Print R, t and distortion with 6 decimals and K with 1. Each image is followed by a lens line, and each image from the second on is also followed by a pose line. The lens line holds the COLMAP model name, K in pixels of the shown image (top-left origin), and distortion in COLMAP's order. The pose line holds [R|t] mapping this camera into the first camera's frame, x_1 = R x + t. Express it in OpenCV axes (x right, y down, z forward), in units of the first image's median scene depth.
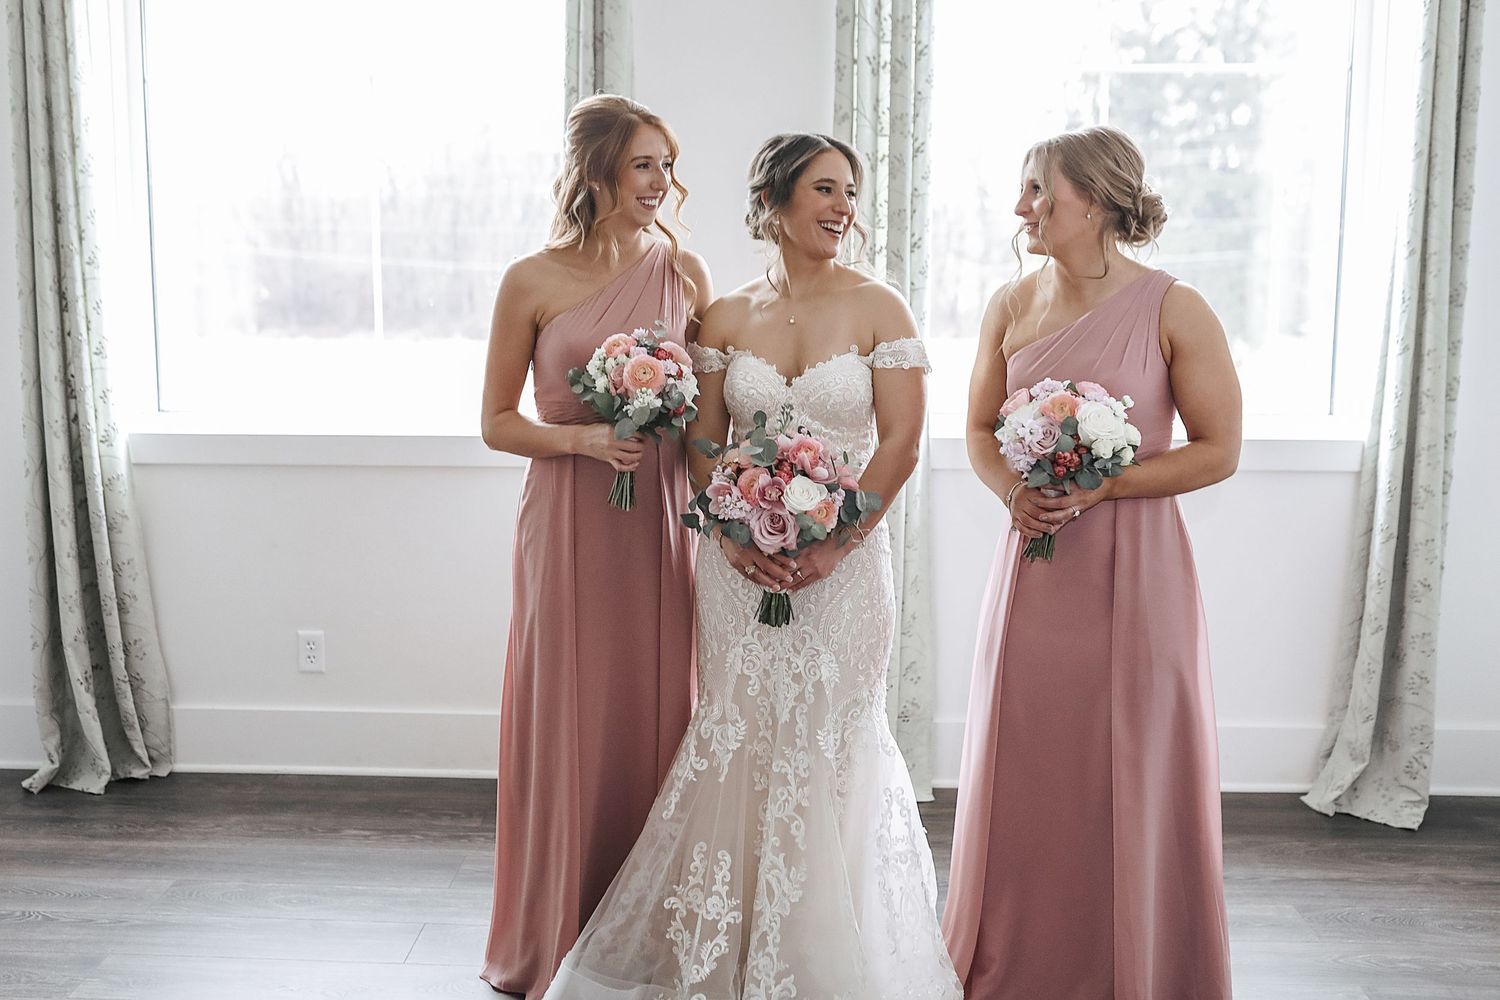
lens RADIAL K [[1510.6, 0, 689.9], [0, 1510.6, 460.7], [0, 0, 1]] dist [-0.046859, 0.045366]
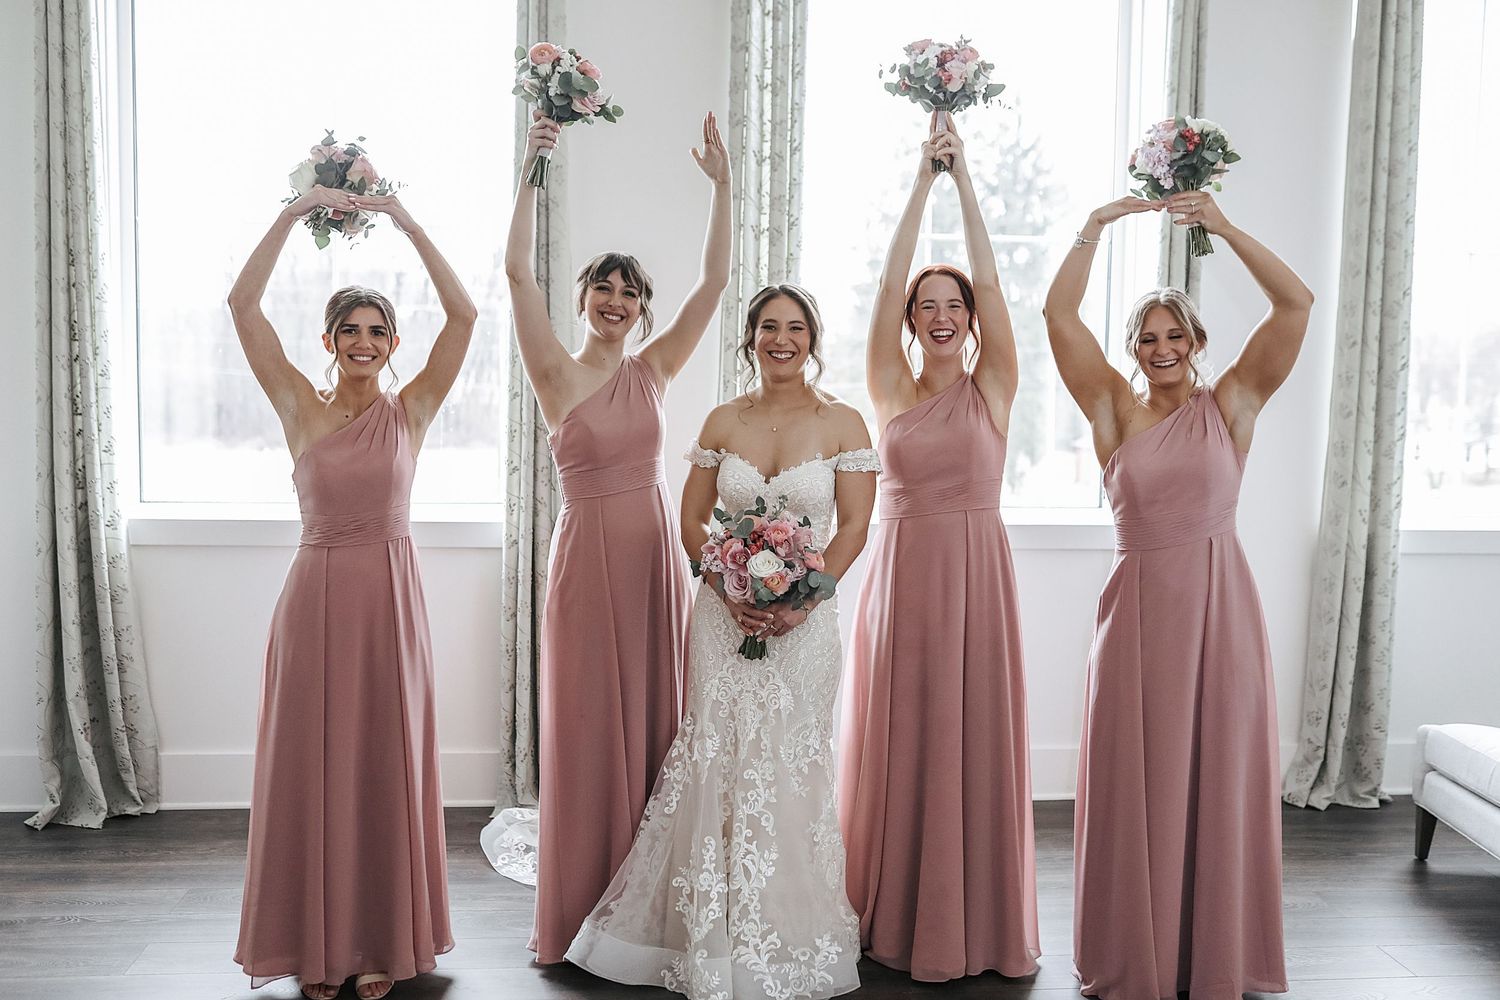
lens RADIAL K [[1420.9, 0, 744.5], [0, 1420.9, 495.8], [0, 0, 1]] dist [-0.065852, 0.094258]
pose [[0.988021, 0.004409, 0.154256, -0.071920], [0.003108, 0.998820, -0.048456, 0.019863], [-0.154288, 0.048355, 0.986842, -0.176857]]
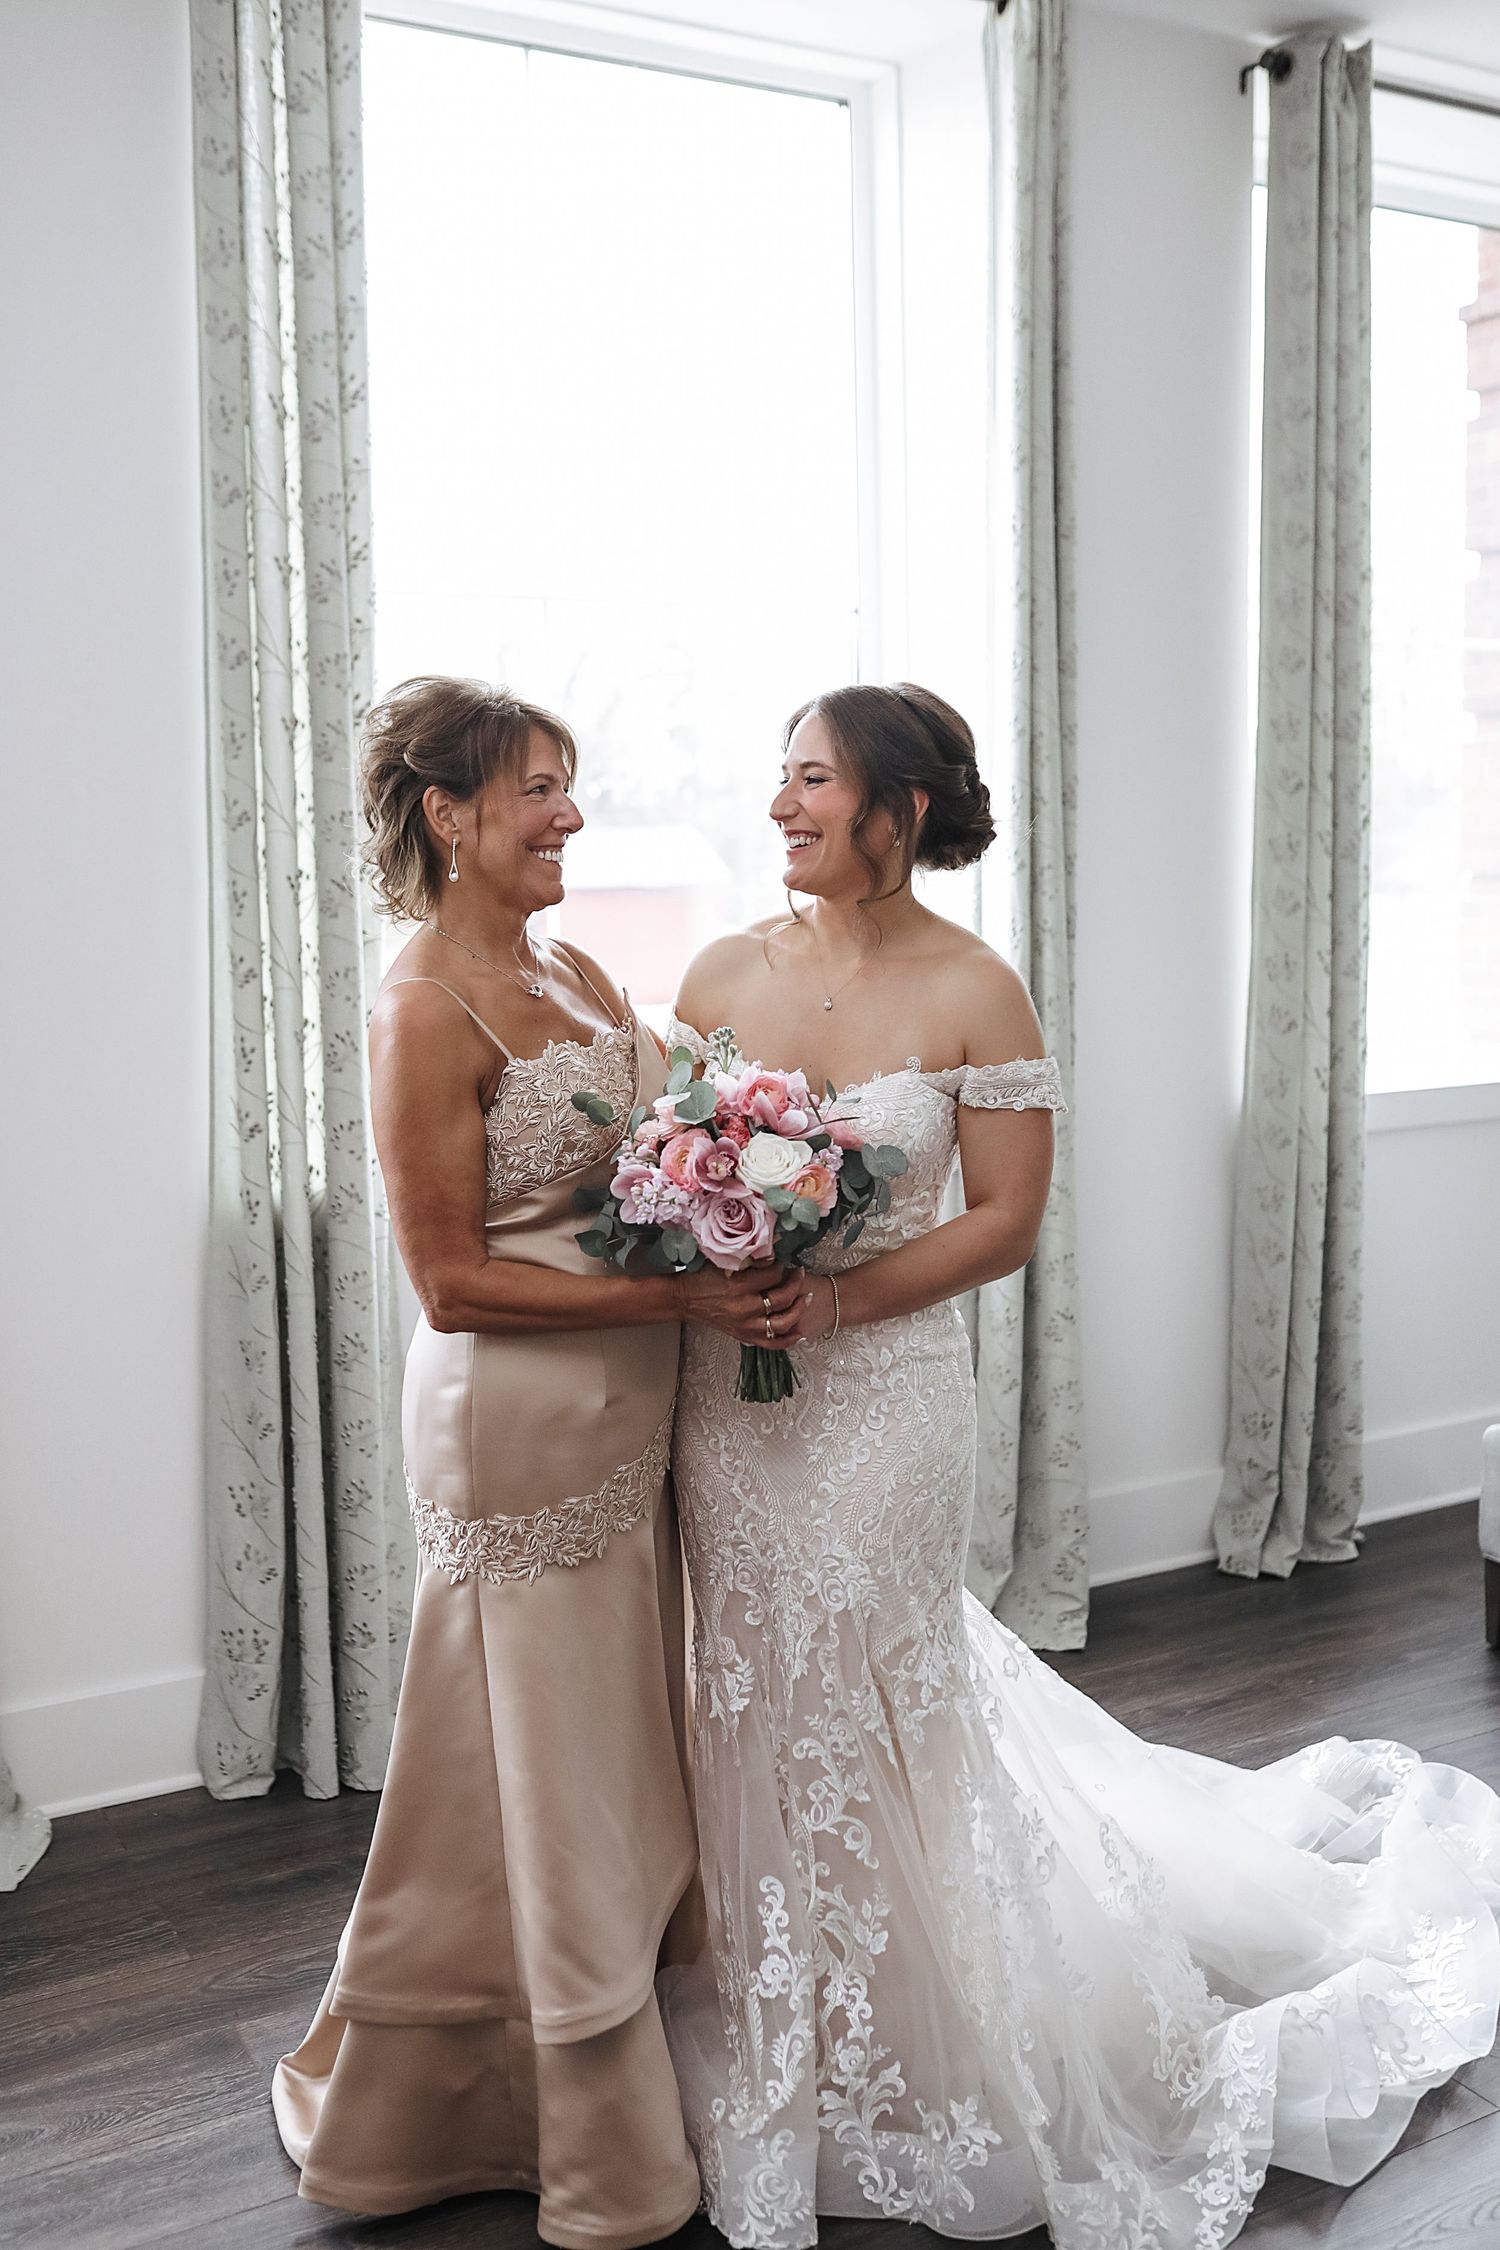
lens RADIAL K [[2131.4, 0, 750.0], [0, 2131.4, 1125.0], [0, 0, 1]] dist [-0.065852, 0.094258]
pose [[0.842174, -0.080187, 0.533210, -0.185853], [0.089802, 0.995928, 0.007936, -0.032464], [-0.531675, 0.041199, 0.845946, 0.191493]]
